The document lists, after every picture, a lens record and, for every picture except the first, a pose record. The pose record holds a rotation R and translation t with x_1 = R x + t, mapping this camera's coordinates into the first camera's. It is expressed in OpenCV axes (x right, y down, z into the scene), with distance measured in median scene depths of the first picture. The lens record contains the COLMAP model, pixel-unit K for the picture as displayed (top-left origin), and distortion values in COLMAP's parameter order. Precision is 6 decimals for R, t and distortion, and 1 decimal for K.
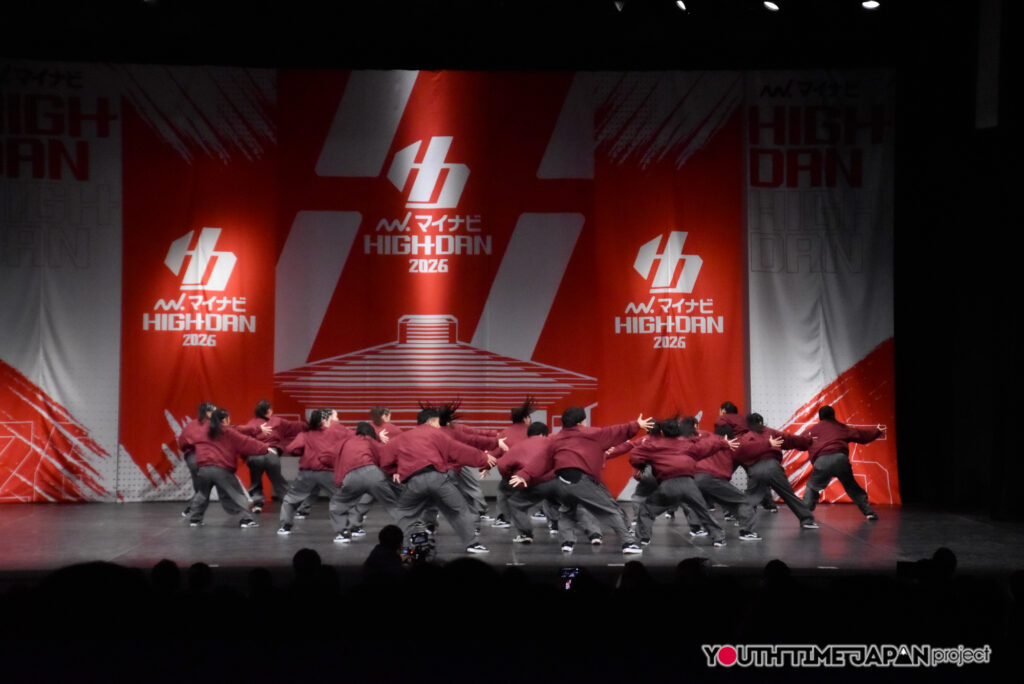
lens RADIAL K [[2221.8, 0, 516.2], [0, 2221.8, 378.5], [0, 0, 1]] dist [0.488711, 0.748390]
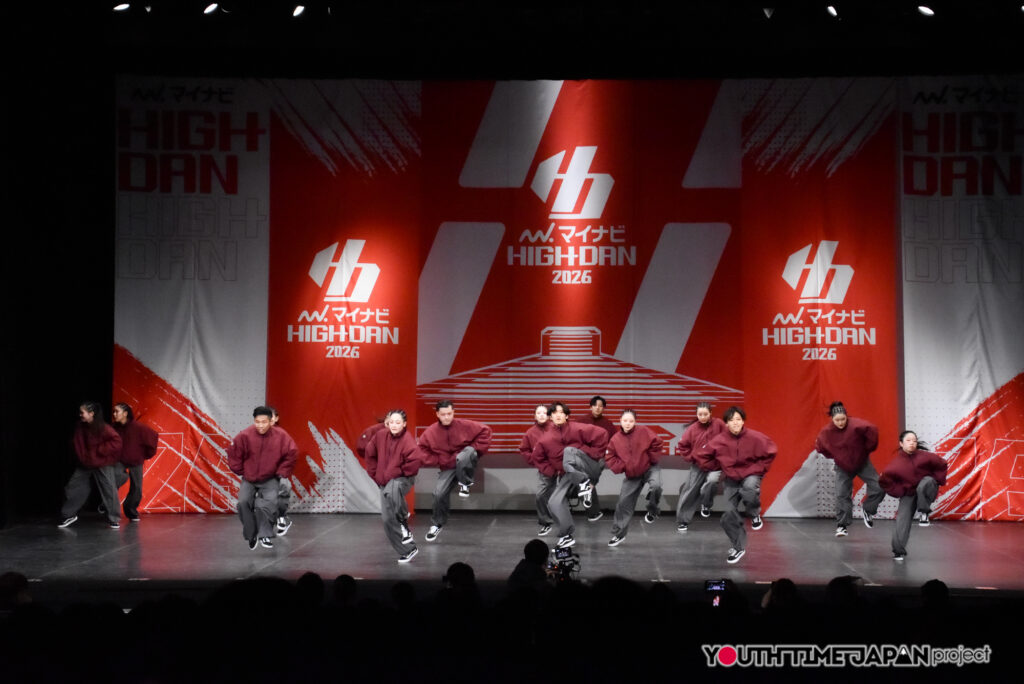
lens RADIAL K [[2006.0, 0, 533.0], [0, 2006.0, 374.1], [0, 0, 1]] dist [0.079494, -0.202201]
pose [[0.998603, 0.001430, -0.052820, -0.009736], [-0.001870, 0.999964, -0.008281, -0.000046], [0.052806, 0.008368, 0.998570, 0.114386]]
